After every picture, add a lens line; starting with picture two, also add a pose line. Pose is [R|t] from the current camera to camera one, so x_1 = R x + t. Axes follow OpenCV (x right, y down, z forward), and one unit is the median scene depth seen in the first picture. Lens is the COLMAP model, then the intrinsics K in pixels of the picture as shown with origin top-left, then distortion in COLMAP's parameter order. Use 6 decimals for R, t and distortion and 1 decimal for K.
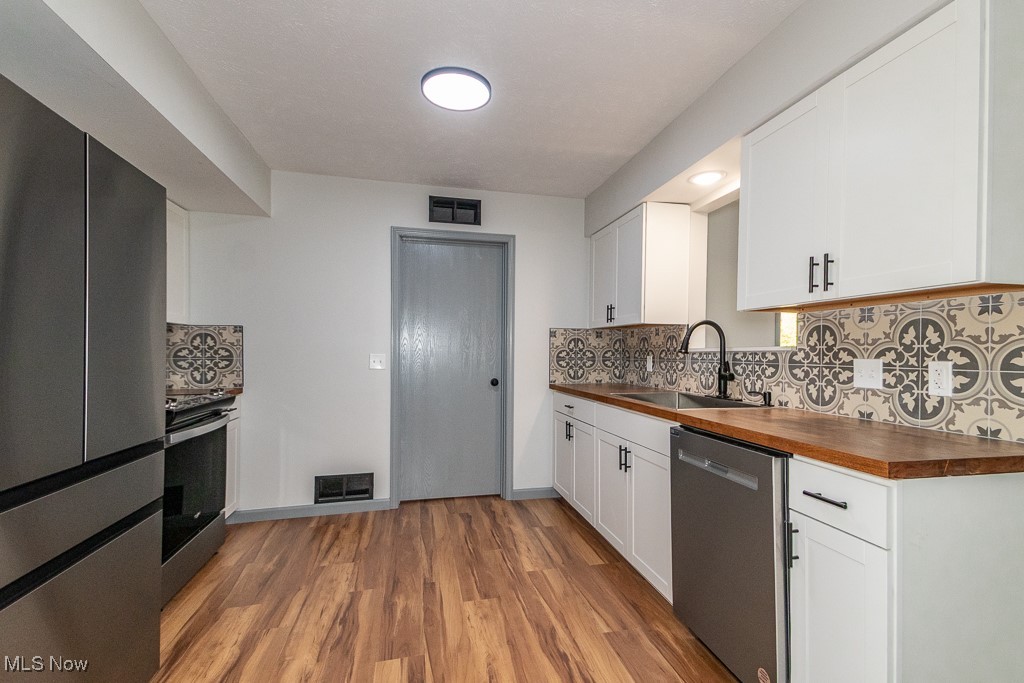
lens RADIAL K [[470.0, 0, 523.3], [0, 470.0, 352.2], [0, 0, 1]] dist [0.088931, -0.040945]
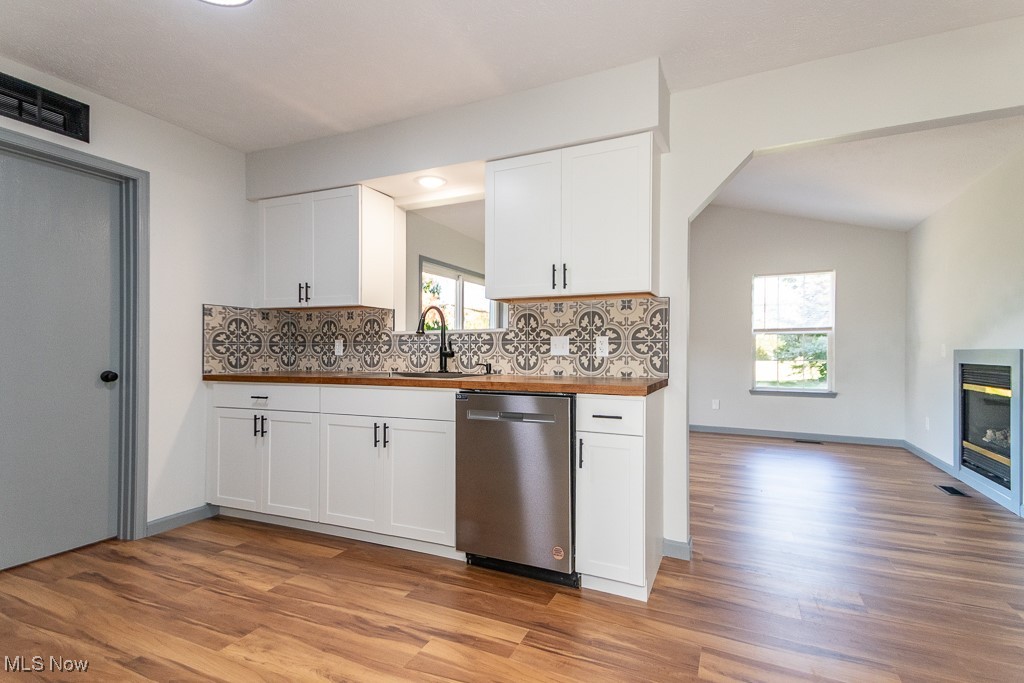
lens RADIAL K [[470.0, 0, 523.3], [0, 470.0, 352.2], [0, 0, 1]] dist [0.088931, -0.040945]
pose [[0.617795, -0.011765, 0.786251, -0.345811], [0.003793, 0.999921, 0.011982, 0.029785], [-0.786330, -0.004420, 0.617791, 0.111633]]
